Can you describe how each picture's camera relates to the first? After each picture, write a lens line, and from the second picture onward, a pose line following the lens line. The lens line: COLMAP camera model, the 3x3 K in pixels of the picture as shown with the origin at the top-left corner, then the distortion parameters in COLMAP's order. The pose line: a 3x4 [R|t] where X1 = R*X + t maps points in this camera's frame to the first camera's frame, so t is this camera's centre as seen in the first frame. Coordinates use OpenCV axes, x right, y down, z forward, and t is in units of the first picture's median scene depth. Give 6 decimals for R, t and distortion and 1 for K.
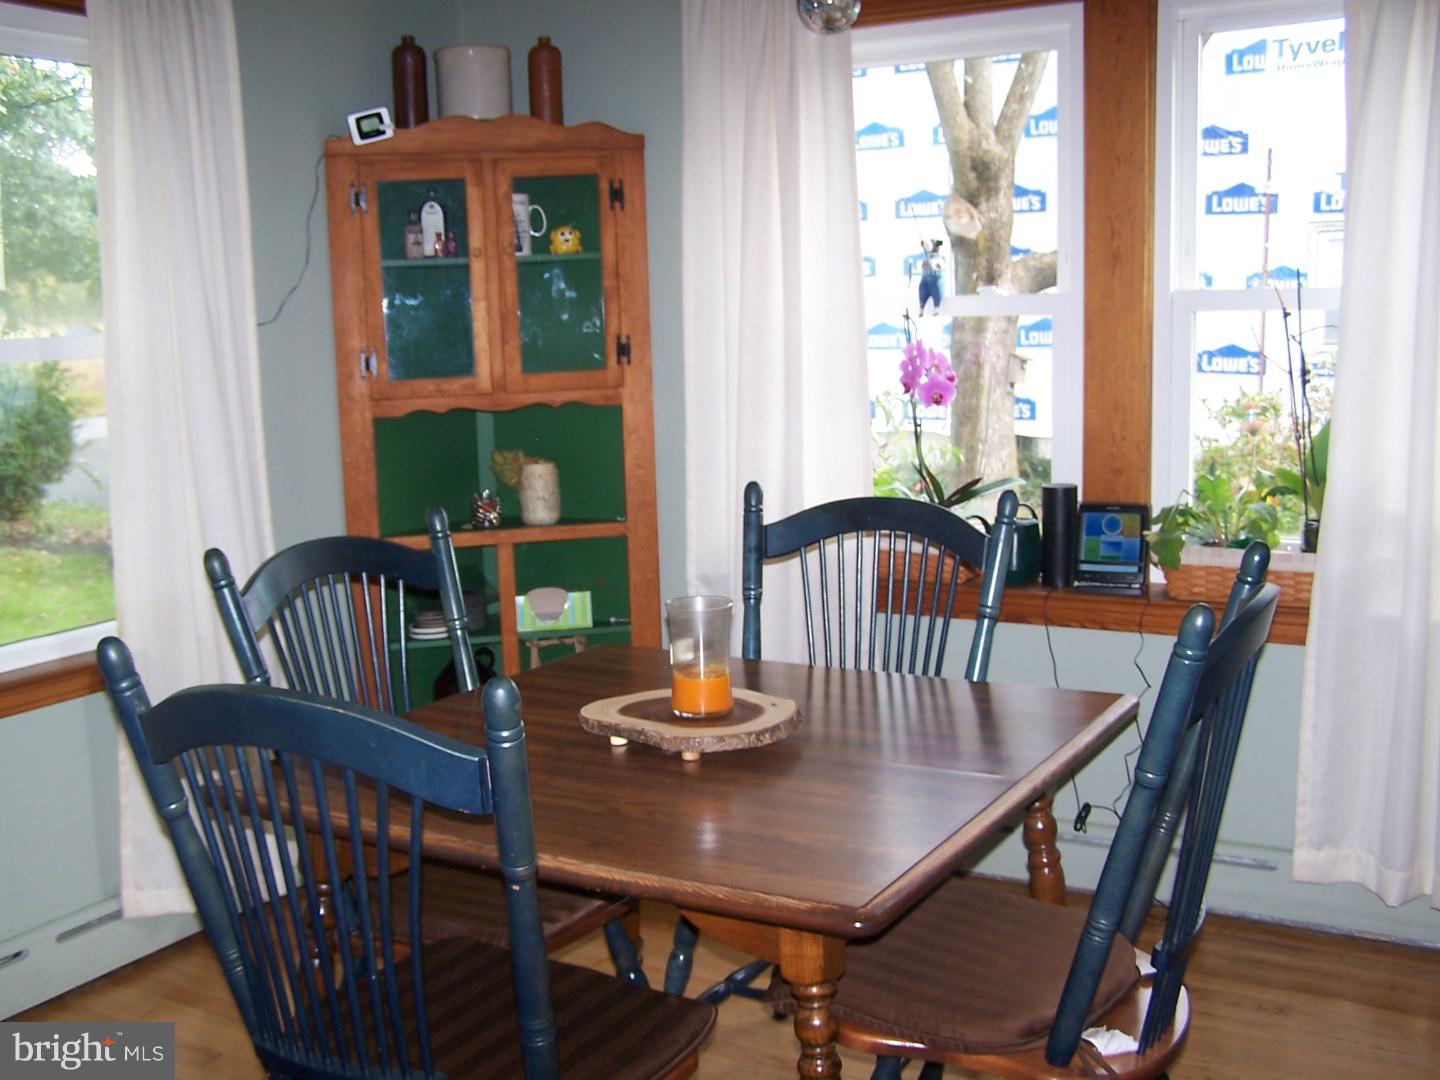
lens RADIAL K [[1599.0, 0, 720.0], [0, 1599.0, 540.0], [0, 0, 1]] dist [-0.157172, 0.002817]
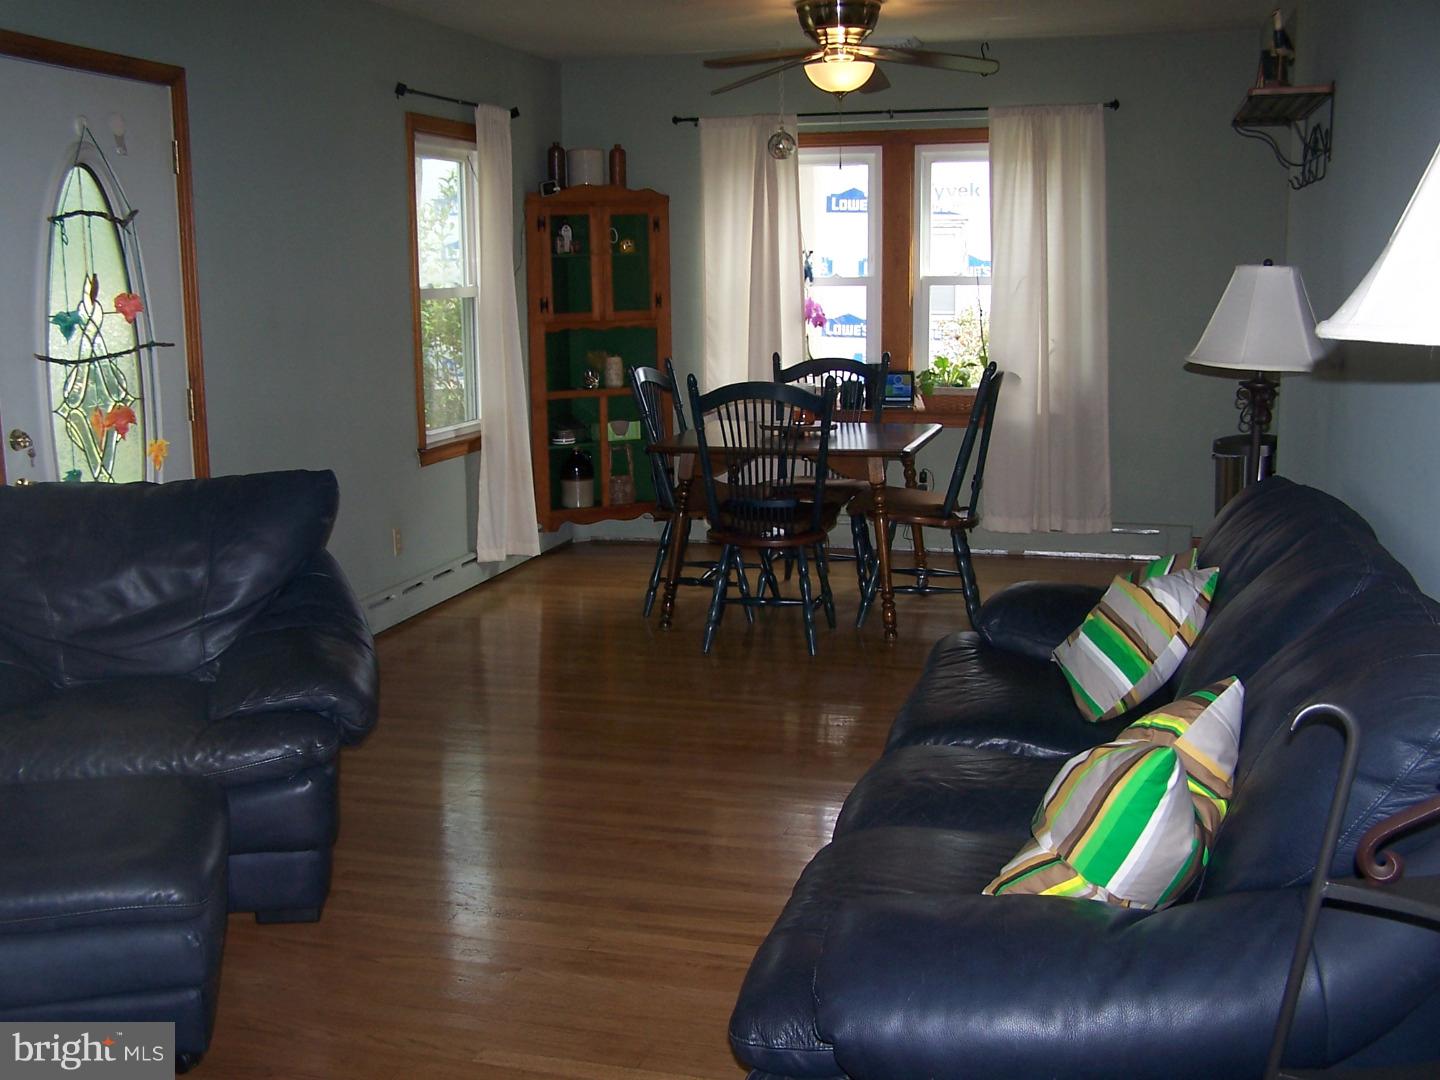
lens RADIAL K [[1599.0, 0, 720.0], [0, 1599.0, 540.0], [0, 0, 1]] dist [-0.157172, 0.002817]
pose [[0.964053, -0.025860, 0.264448, -0.537898], [0.022287, 0.999615, 0.016502, 0.156531], [-0.264773, -0.010015, 0.964259, -0.998750]]
